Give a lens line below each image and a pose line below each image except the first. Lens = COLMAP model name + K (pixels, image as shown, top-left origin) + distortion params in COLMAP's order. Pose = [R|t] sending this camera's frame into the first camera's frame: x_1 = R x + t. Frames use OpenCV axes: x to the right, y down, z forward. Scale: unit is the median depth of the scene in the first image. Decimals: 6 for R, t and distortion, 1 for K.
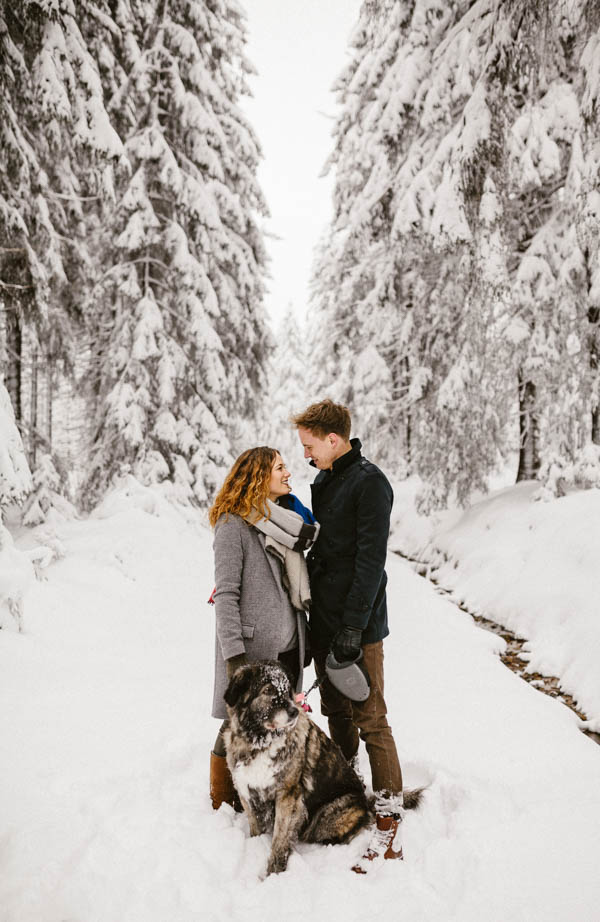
lens RADIAL K [[915.1, 0, 322.1], [0, 915.1, 476.7], [0, 0, 1]] dist [-0.016882, 0.000000]
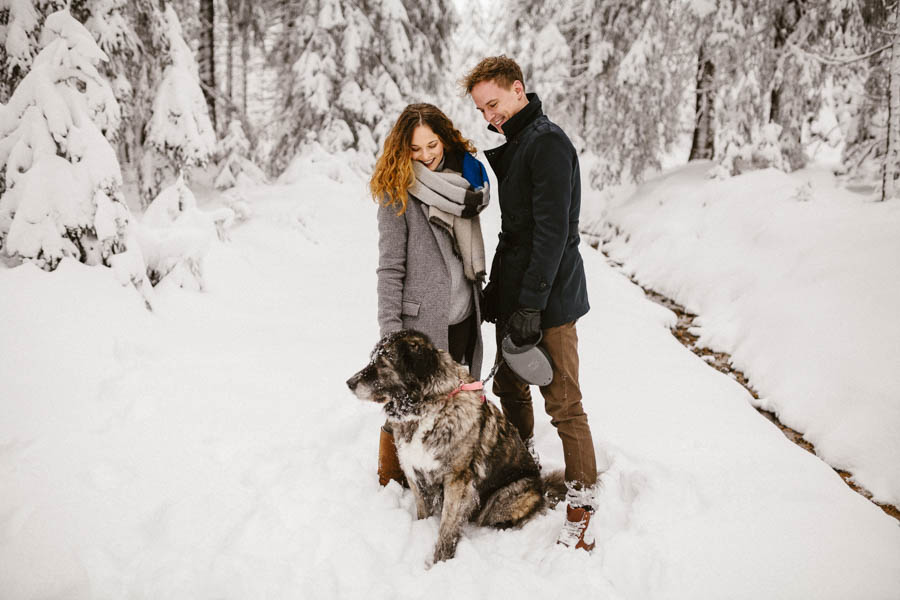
lens RADIAL K [[838.7, 0, 449.4], [0, 838.7, 291.6], [0, 0, 1]] dist [-0.023111, 0.000000]
pose [[0.997957, 0.035572, -0.053065, -0.001615], [-0.026350, 0.985886, 0.165330, 0.003504], [0.058197, -0.163594, 0.984810, 0.038871]]
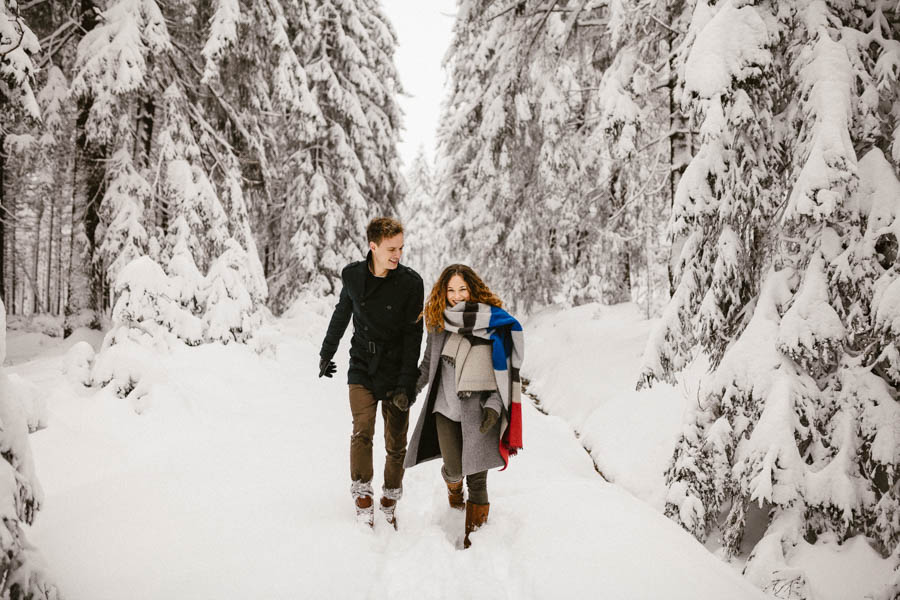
lens RADIAL K [[838.7, 0, 450.0], [0, 838.7, 277.8], [0, 0, 1]] dist [-0.023111, 0.000000]
pose [[0.999906, 0.013680, -0.000832, 0.030437], [-0.013696, 0.999617, -0.024066, 0.006722], [0.000503, 0.024075, 0.999710, -0.383264]]
